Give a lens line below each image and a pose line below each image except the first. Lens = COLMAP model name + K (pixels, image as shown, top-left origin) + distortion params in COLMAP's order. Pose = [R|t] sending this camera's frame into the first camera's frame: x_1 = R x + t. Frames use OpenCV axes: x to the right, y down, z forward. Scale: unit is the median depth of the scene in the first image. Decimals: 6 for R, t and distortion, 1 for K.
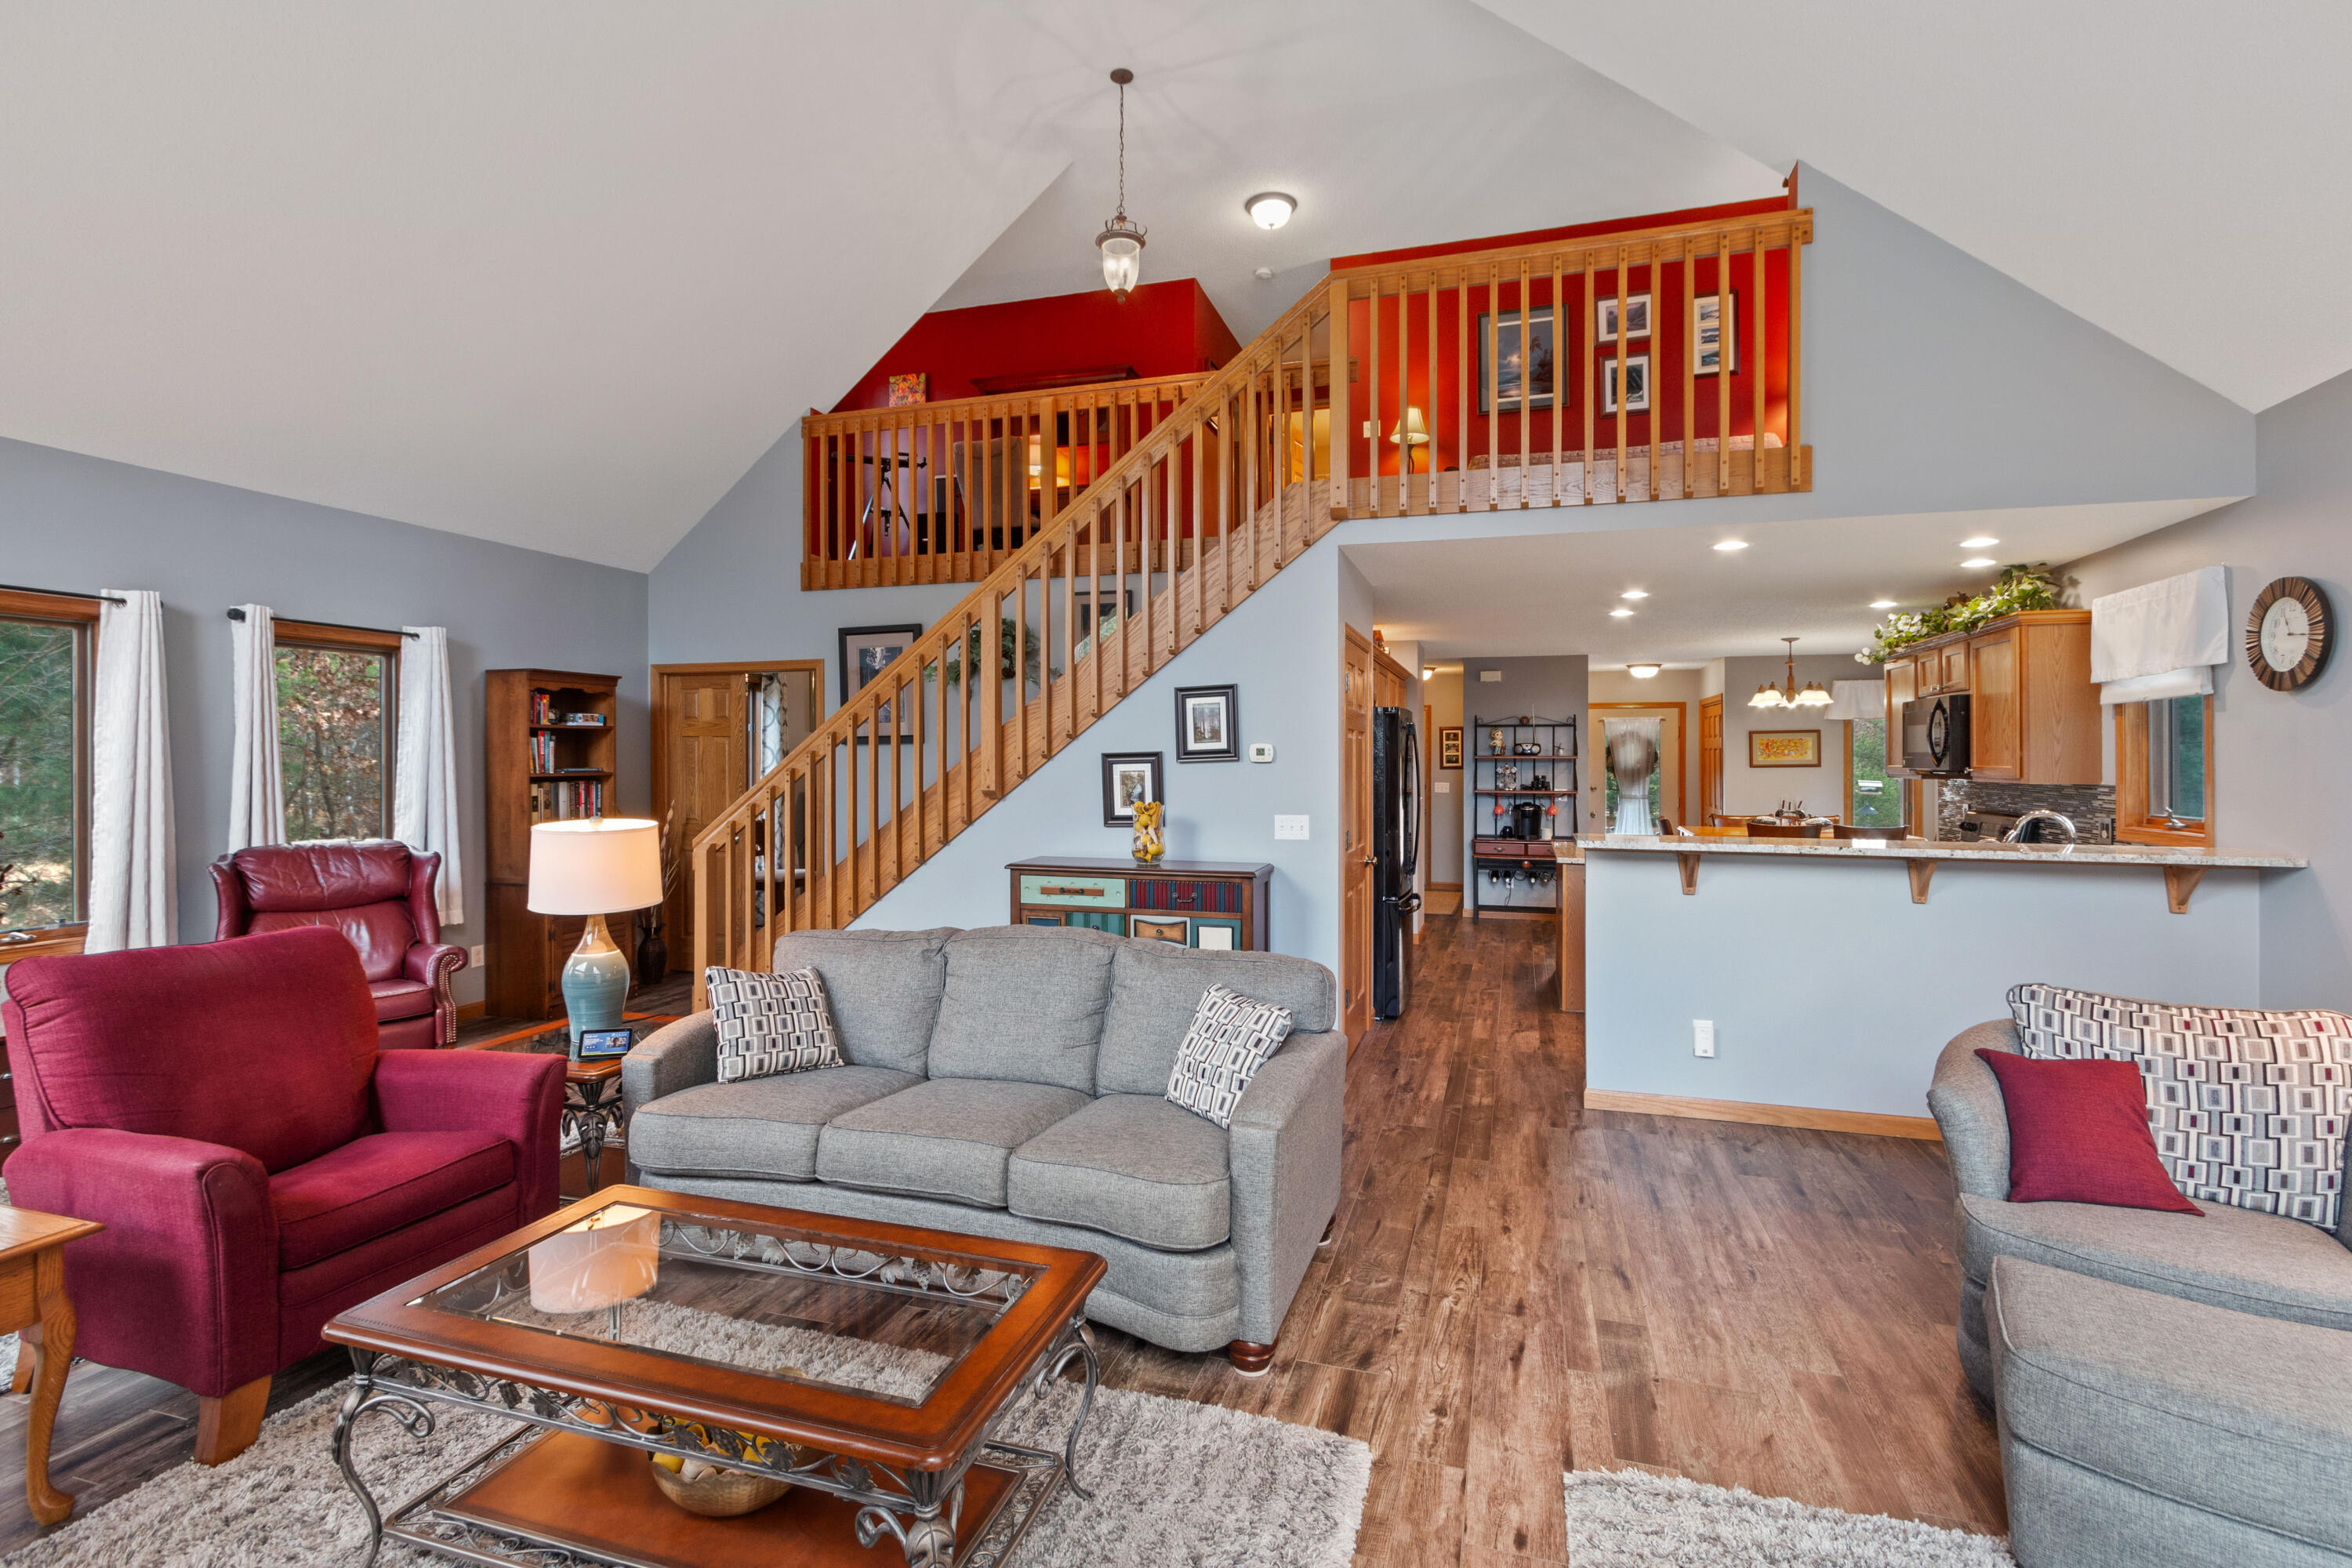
lens RADIAL K [[1089.8, 0, 1195.0], [0, 1089.8, 752.3], [0, 0, 1]] dist [0.008686, -0.001162]
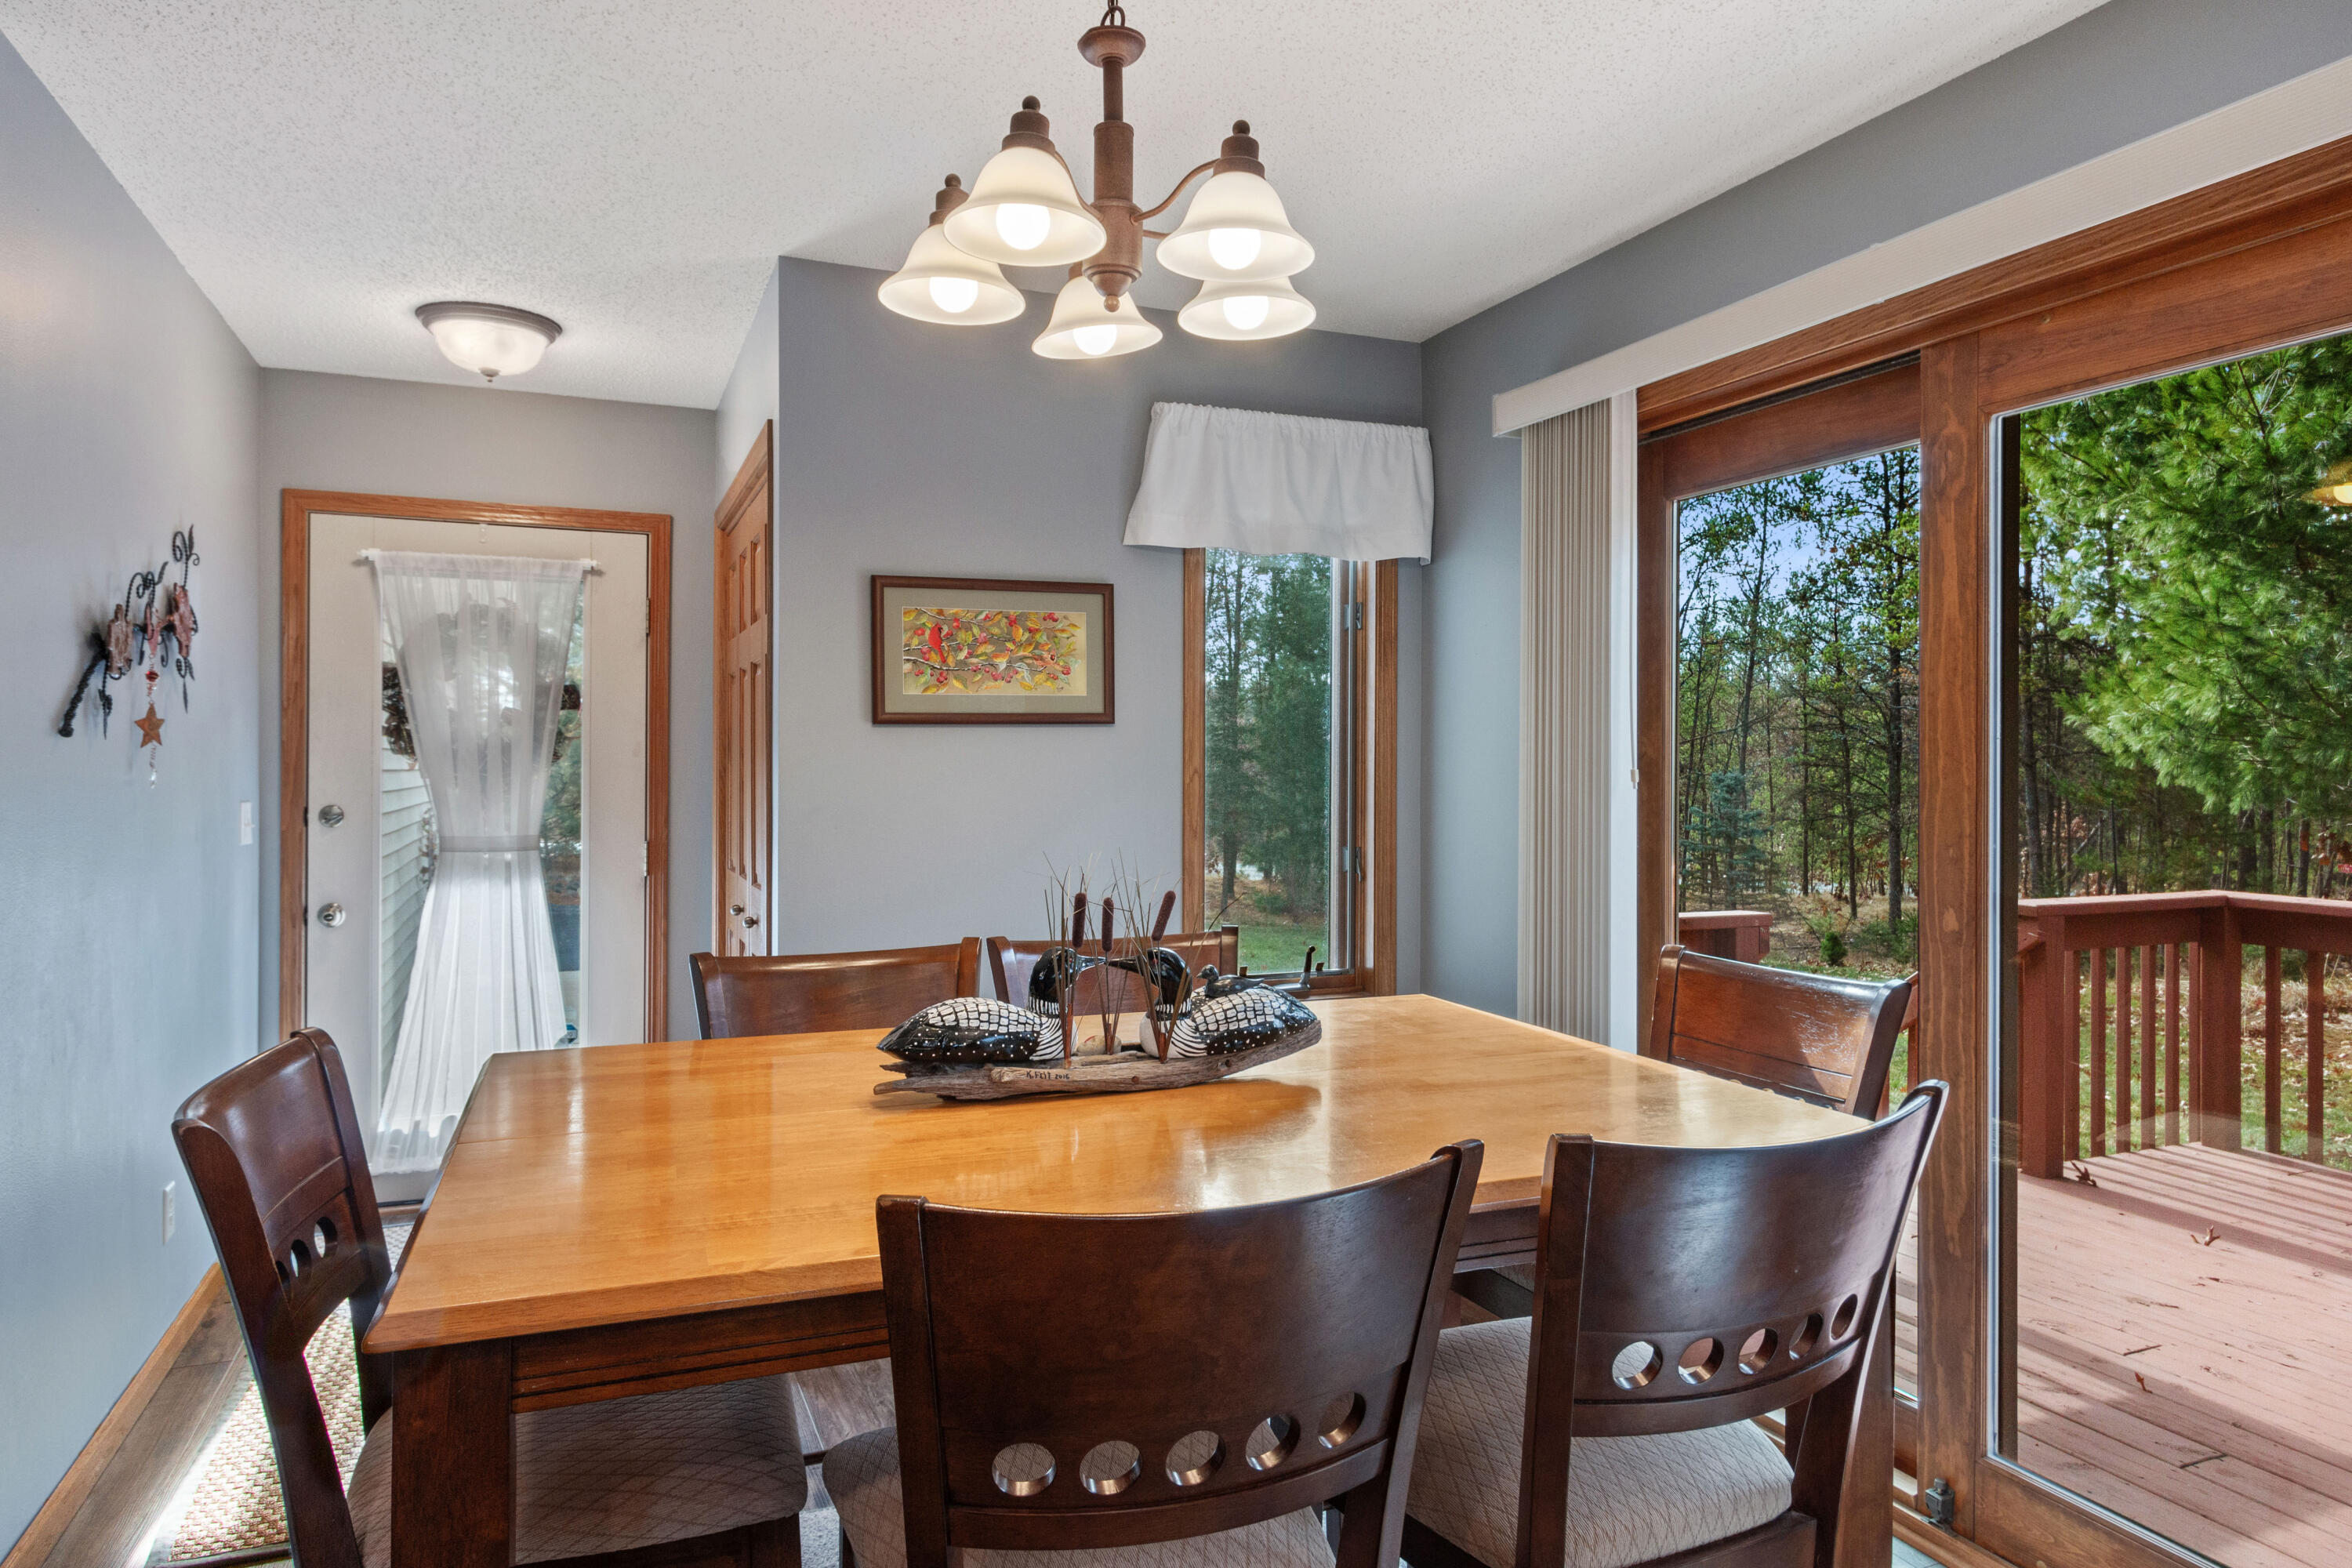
lens RADIAL K [[1430.3, 0, 1161.6], [0, 1430.3, 776.2], [0, 0, 1]] dist [0.001064, 0.002362]
pose [[0.777017, -0.004896, 0.629461, 0.462252], [-0.005316, 0.999883, 0.014339, 0.026571], [-0.629457, -0.014488, 0.776900, 0.920382]]
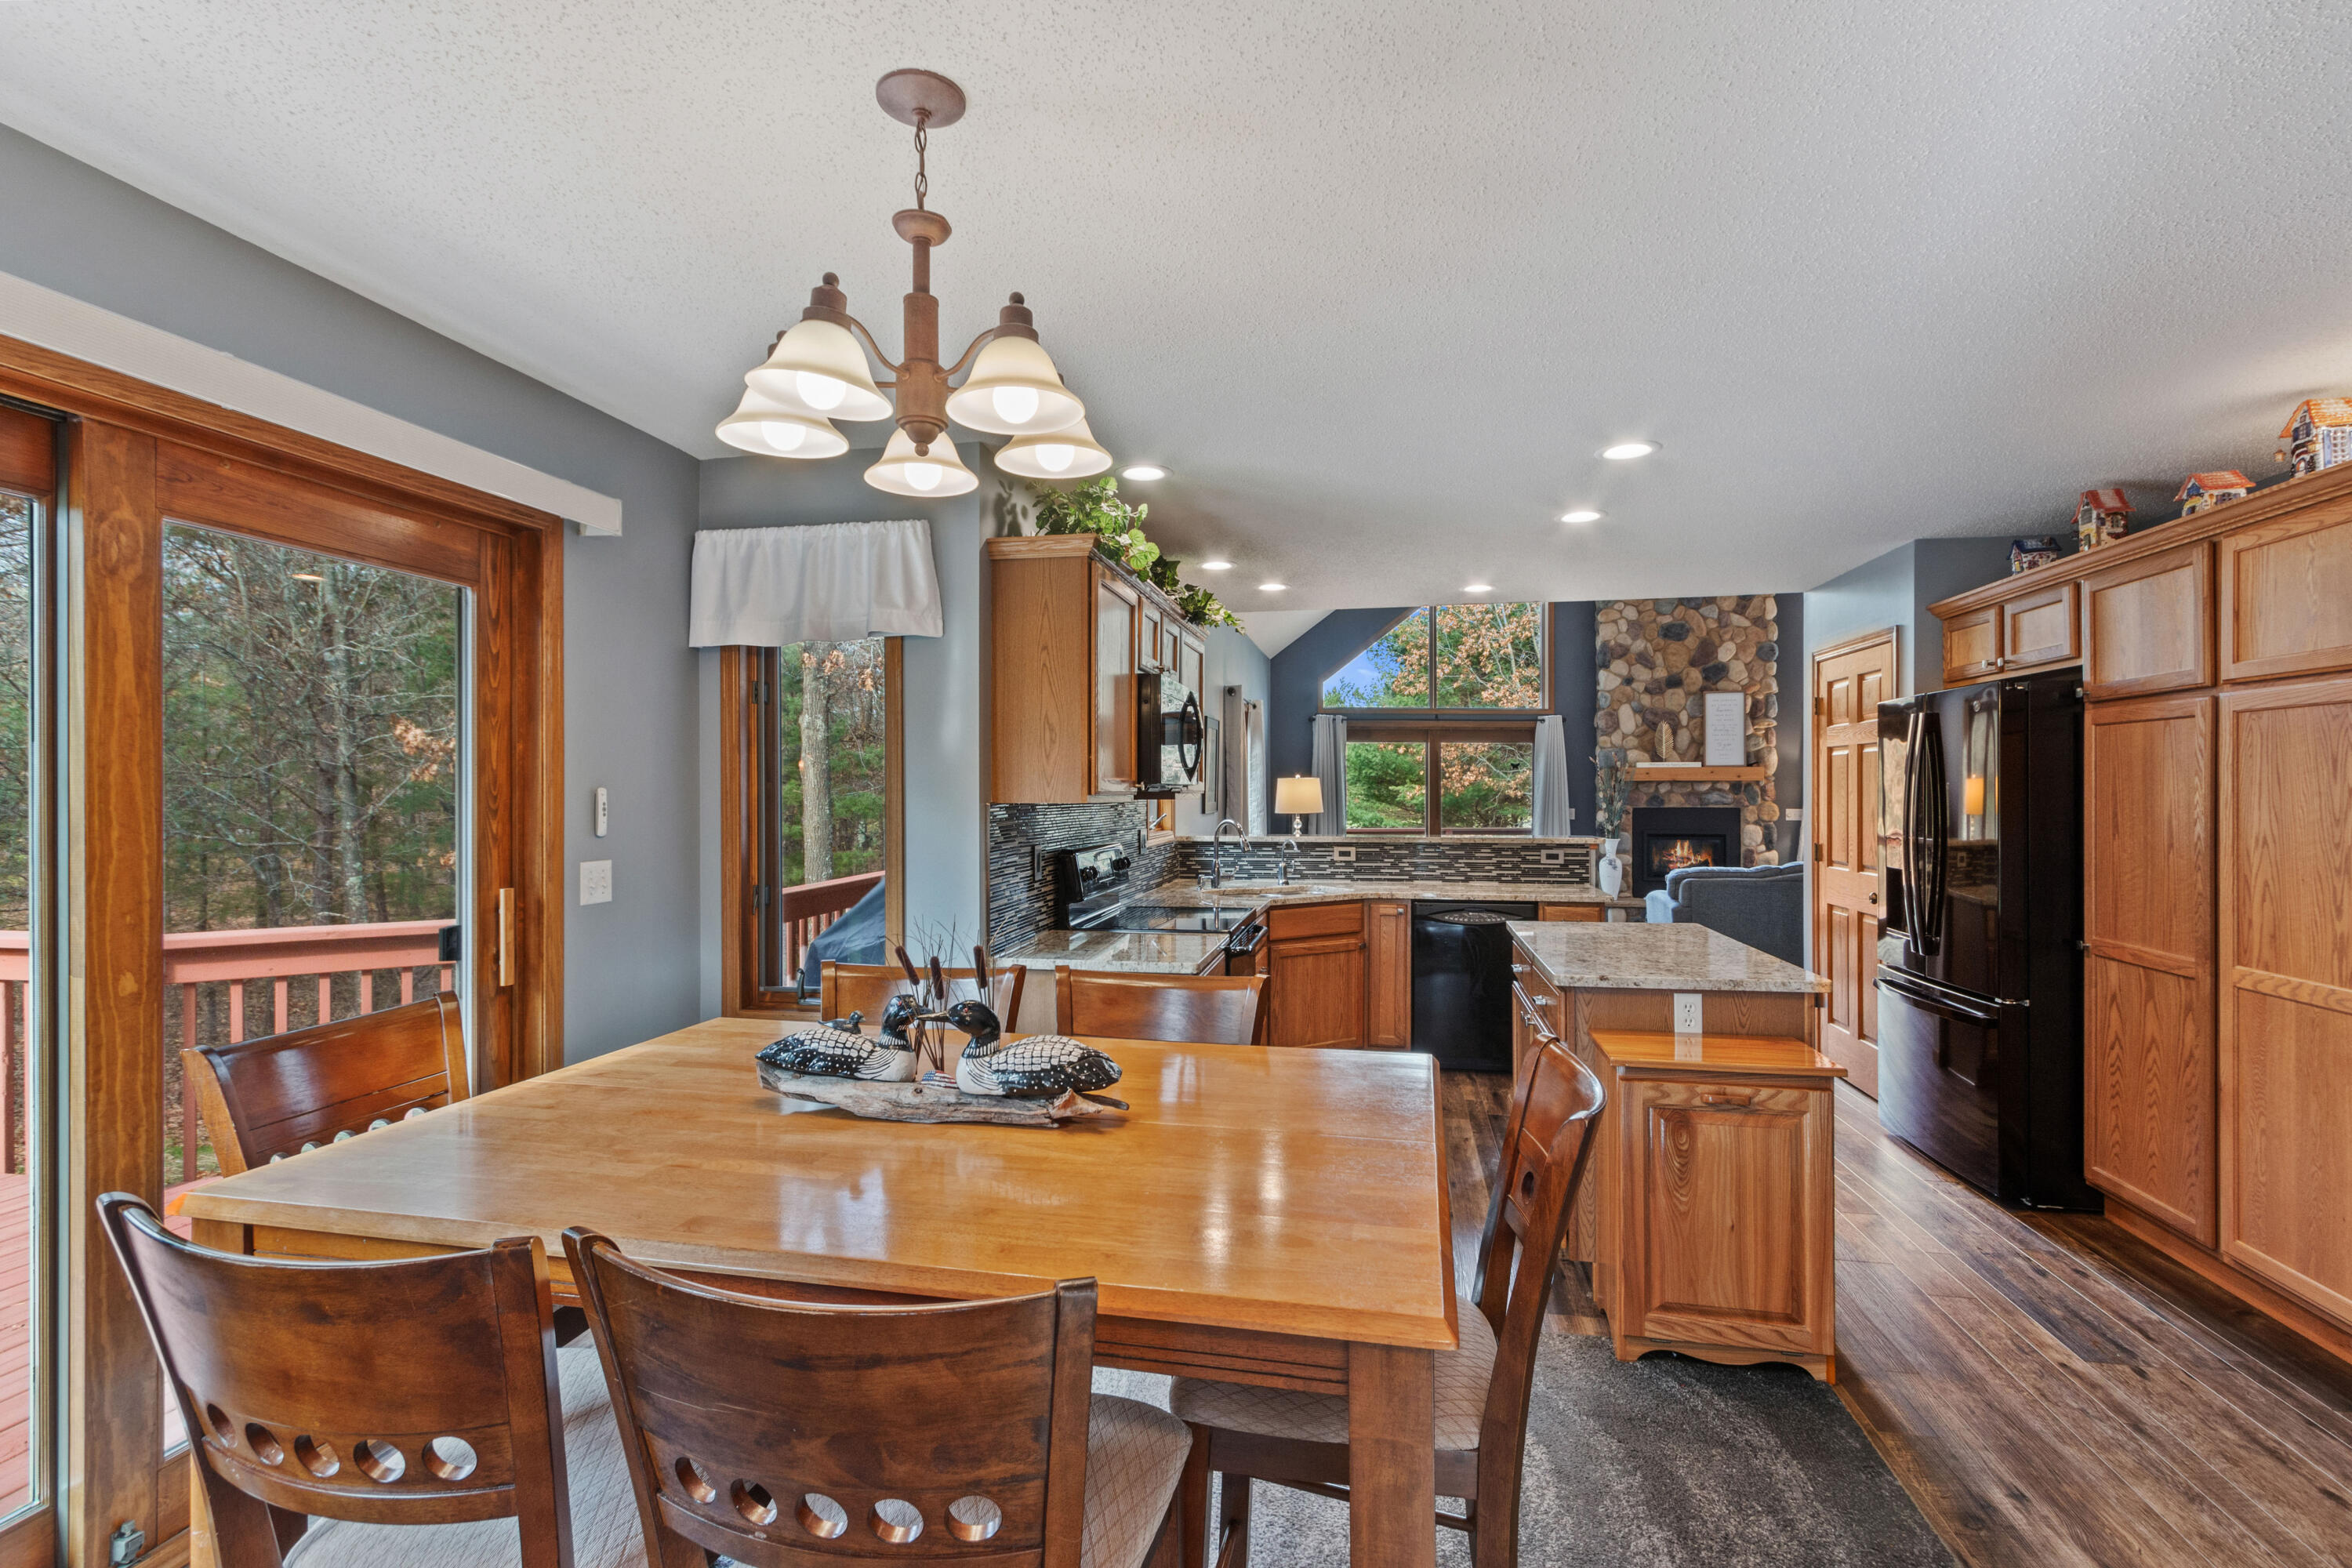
lens RADIAL K [[1089.8, 0, 1185.5], [0, 1089.8, 796.1], [0, 0, 1]] dist [0.008686, -0.001162]
pose [[-0.993960, -0.001699, -0.109730, 0.577120], [-0.001508, 0.999997, -0.001829, 0.018886], [0.109733, -0.001653, -0.993960, 1.321205]]
